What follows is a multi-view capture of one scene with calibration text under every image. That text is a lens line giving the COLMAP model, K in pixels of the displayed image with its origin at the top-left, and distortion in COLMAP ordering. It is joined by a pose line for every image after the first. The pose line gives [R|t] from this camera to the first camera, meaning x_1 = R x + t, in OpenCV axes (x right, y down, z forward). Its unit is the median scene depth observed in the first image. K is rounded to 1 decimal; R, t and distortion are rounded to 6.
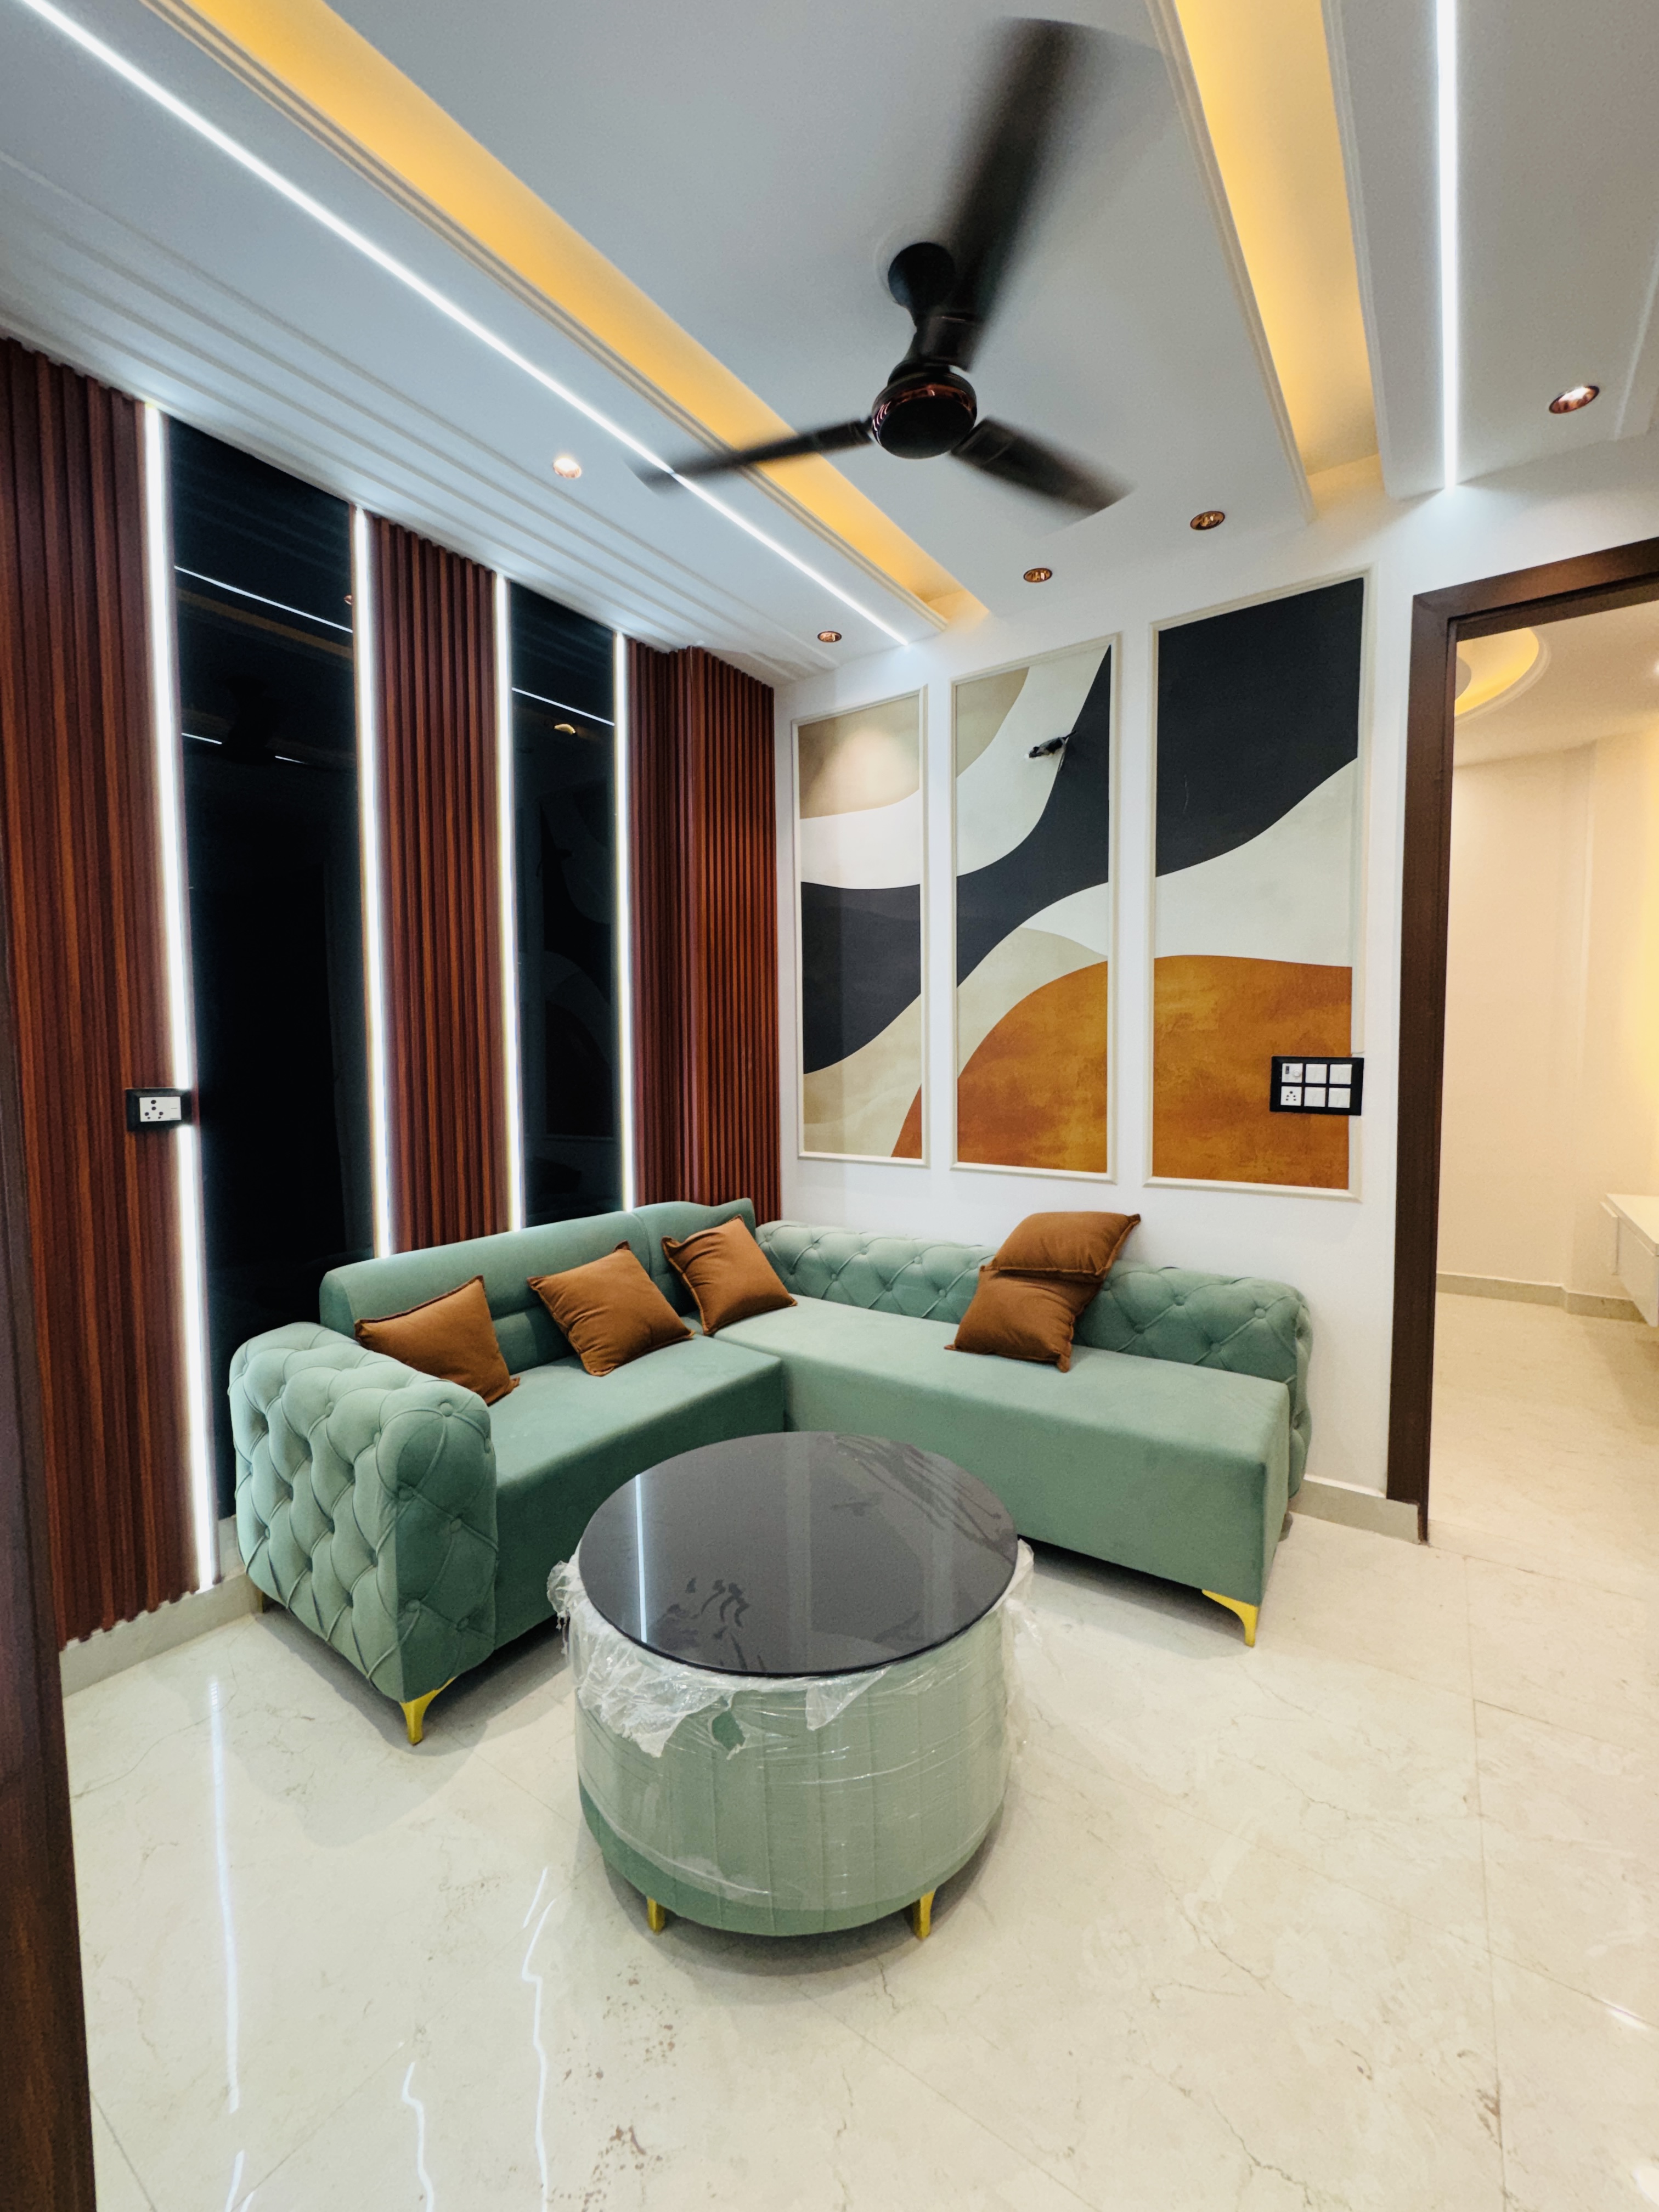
lens RADIAL K [[888.0, 0, 838.6], [0, 888.0, 1103.6], [0, 0, 1]] dist [0.001554, -0.000304]
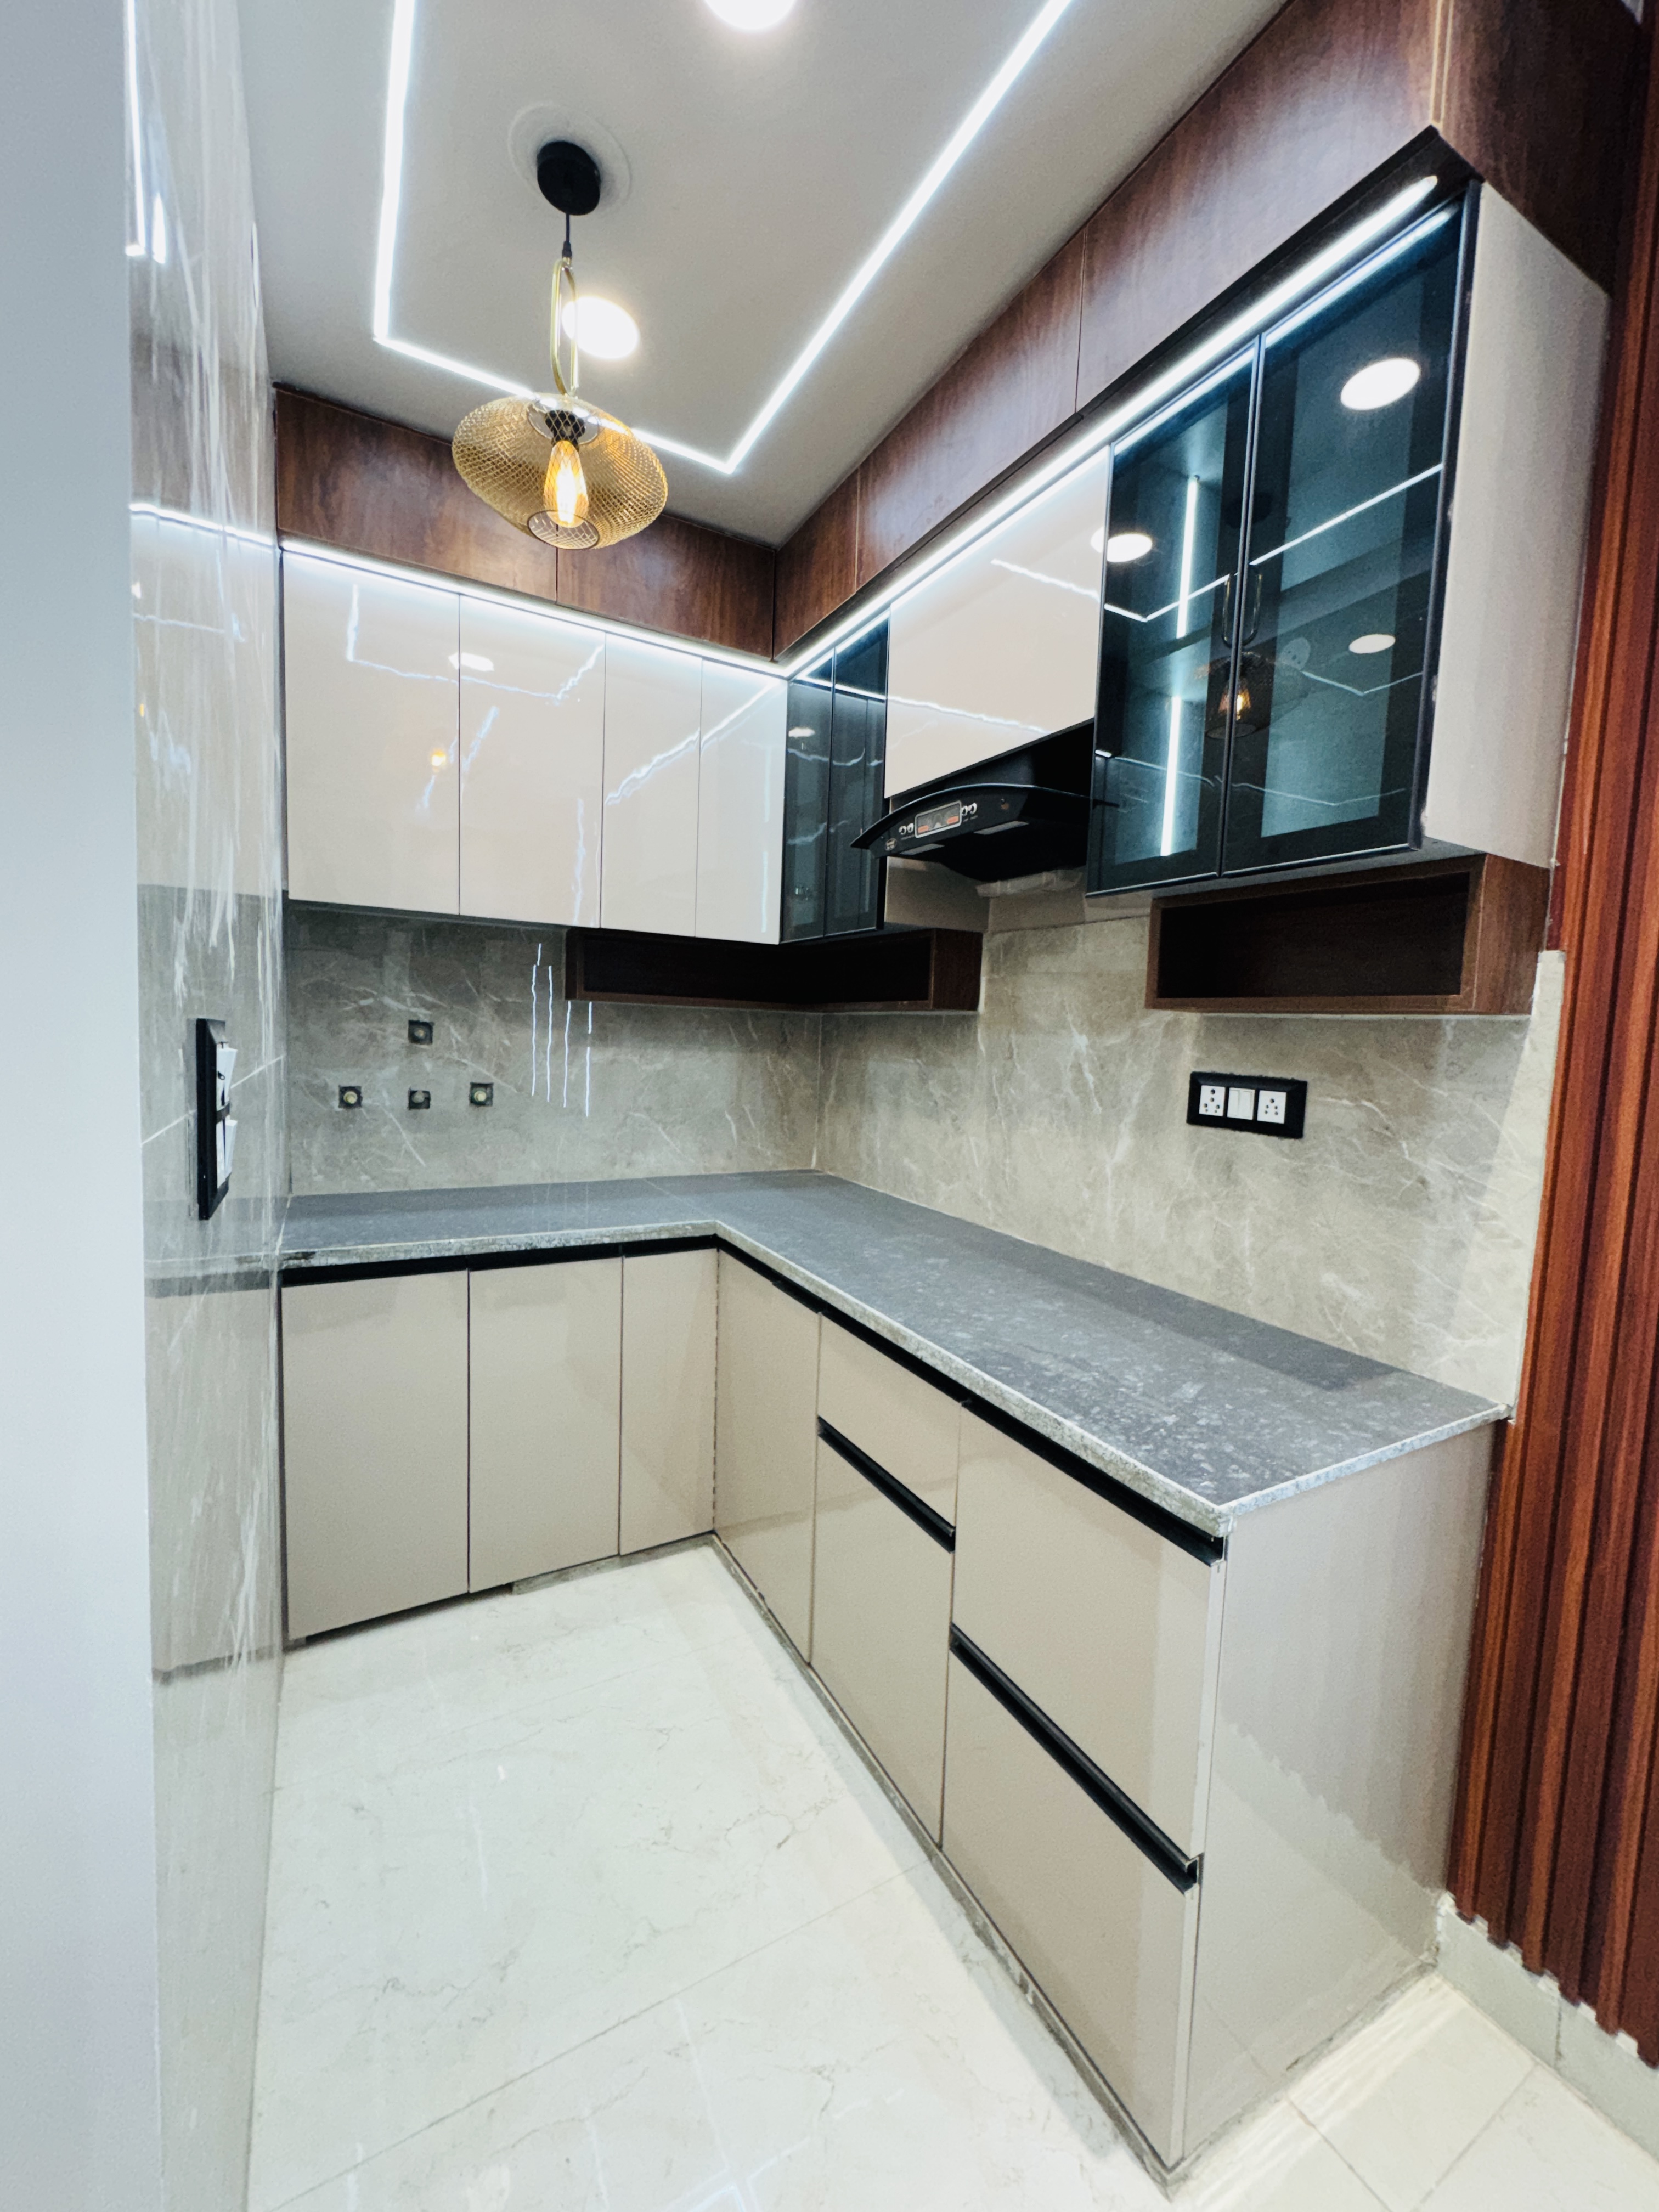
lens RADIAL K [[888.0, 0, 829.1], [0, 888.0, 1111.4], [0, 0, 1]] dist [0.001554, -0.000304]
pose [[-0.430970, 0.069706, -0.899670, 0.518237], [-0.084829, 0.989467, 0.117299, -0.034634], [0.898370, 0.126871, -0.420517, 0.497971]]
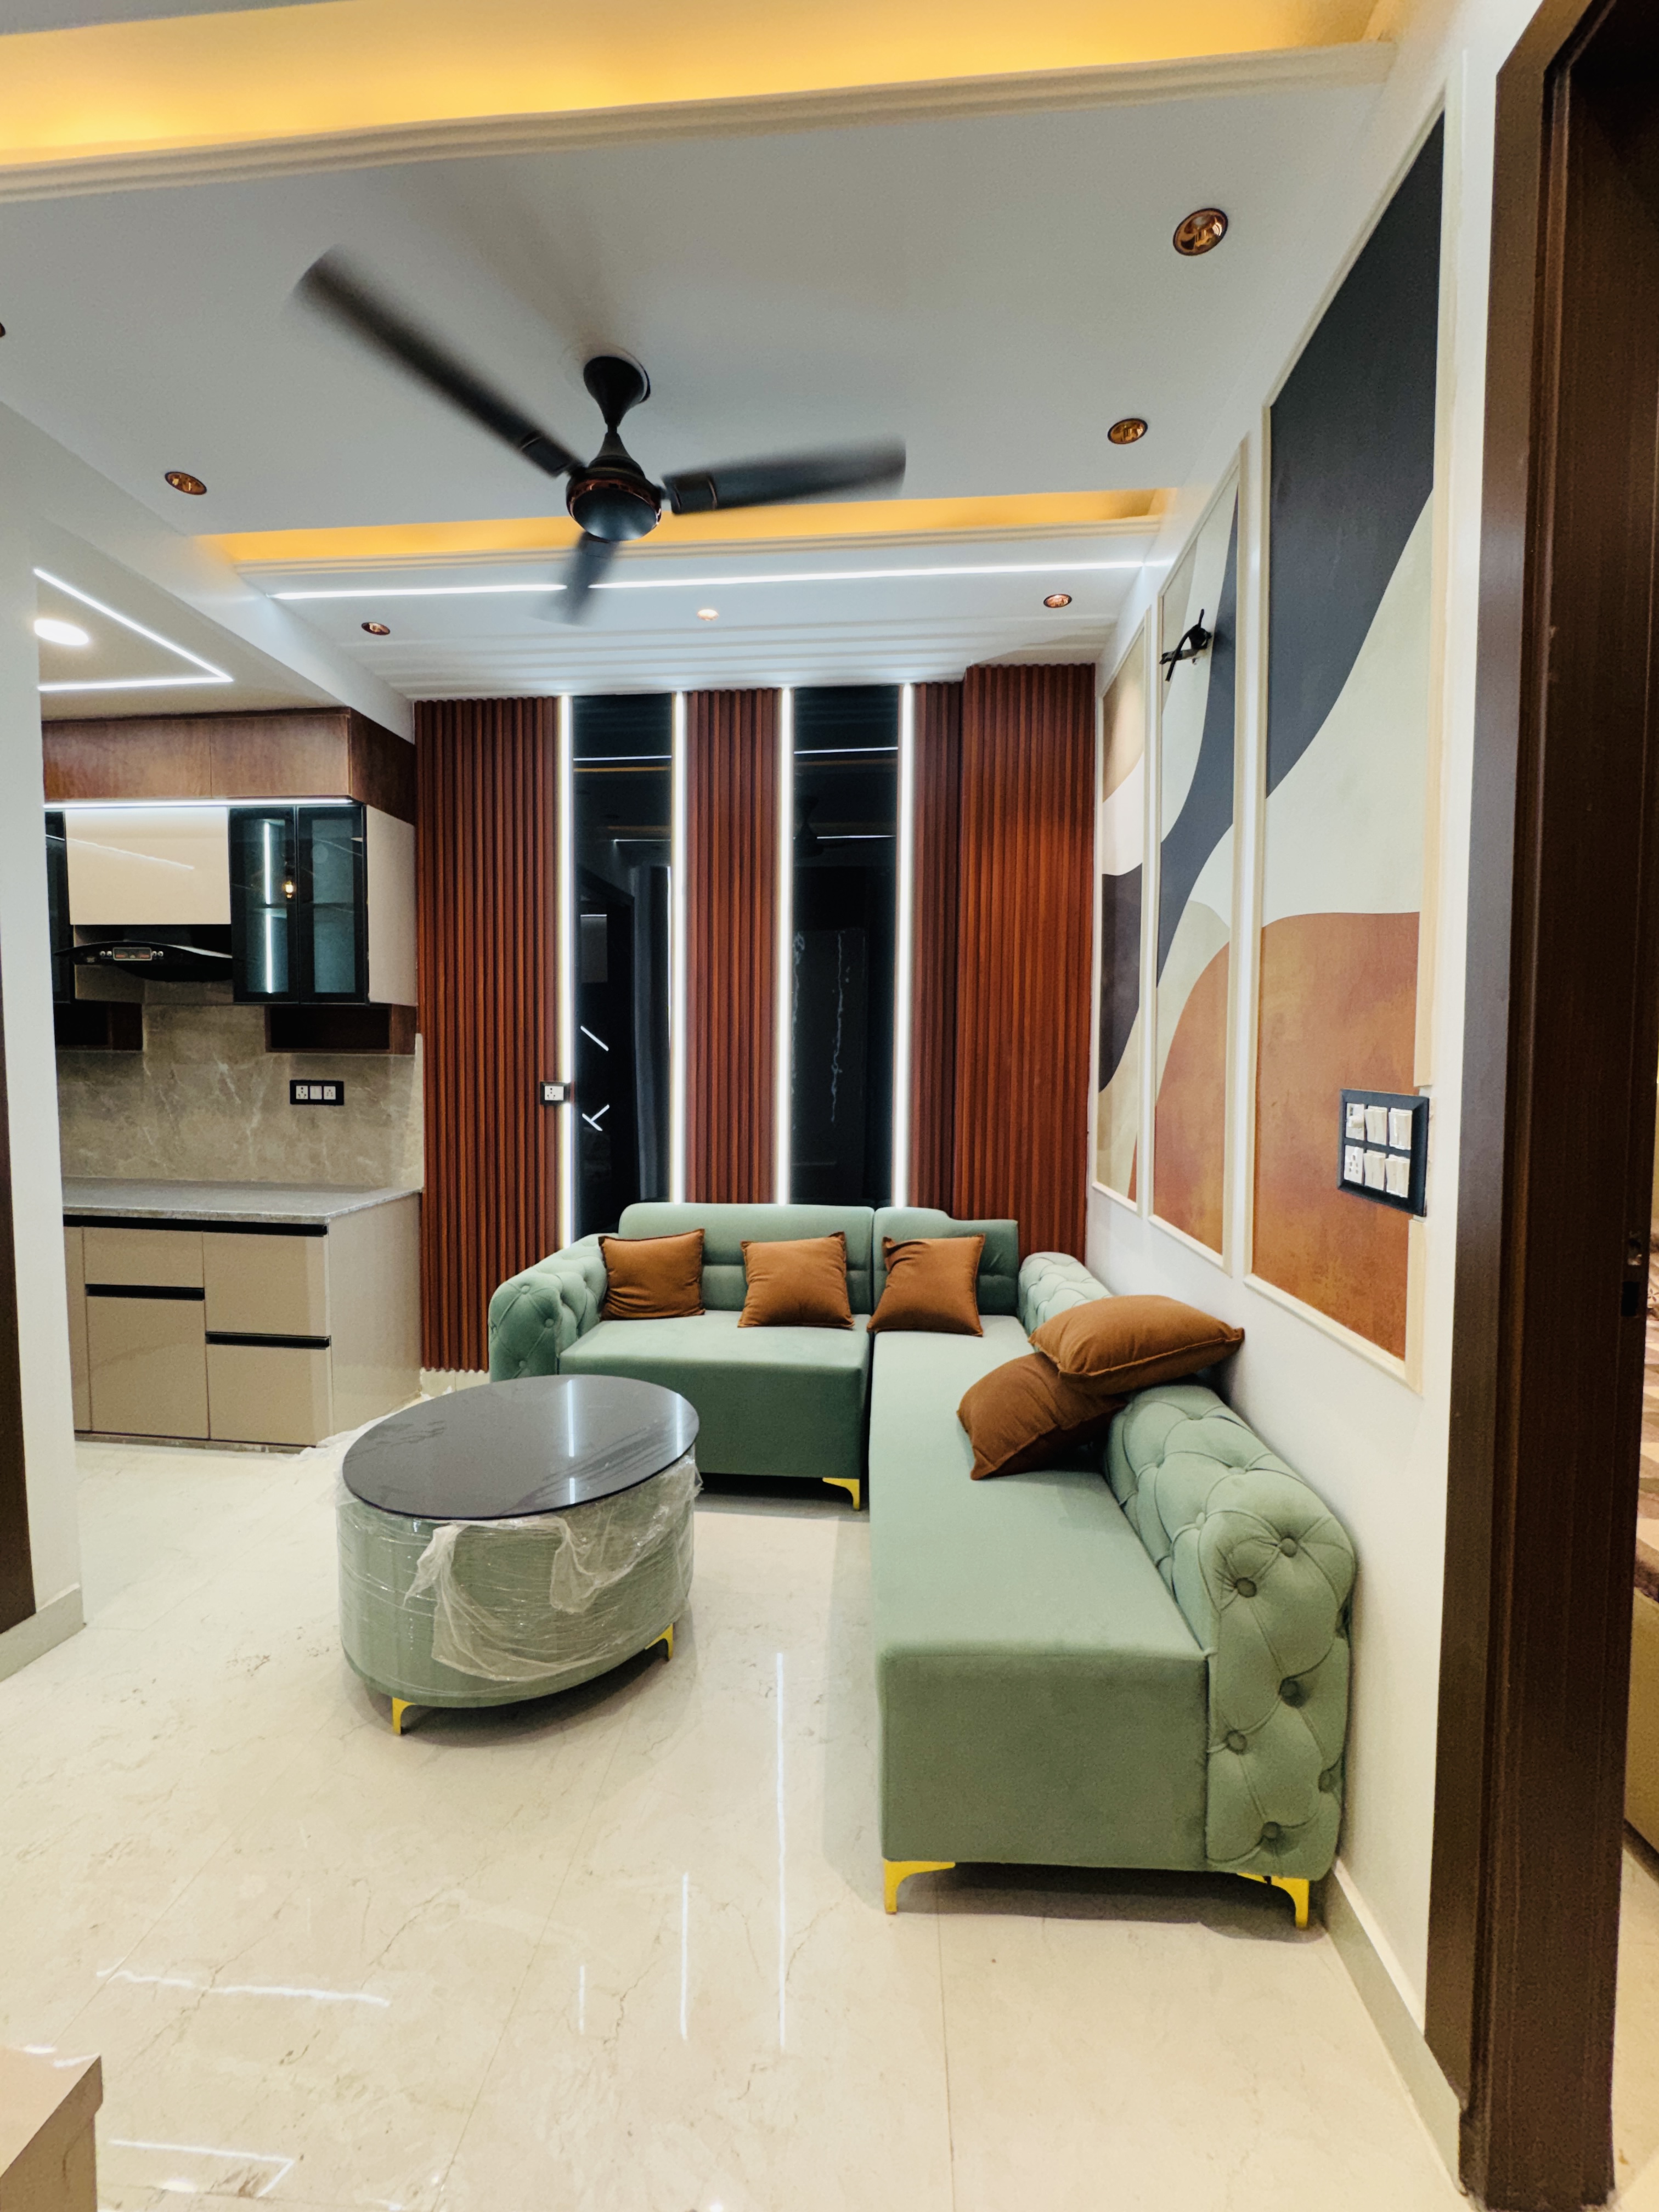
lens RADIAL K [[888.0, 0, 829.4], [0, 888.0, 1101.4], [0, 0, 1]] dist [0.001554, -0.000304]
pose [[0.503669, 0.050320, -0.862430, 0.881997], [-0.058323, 0.998005, 0.024169, -0.044276], [0.861925, 0.038127, 0.505600, 0.493040]]
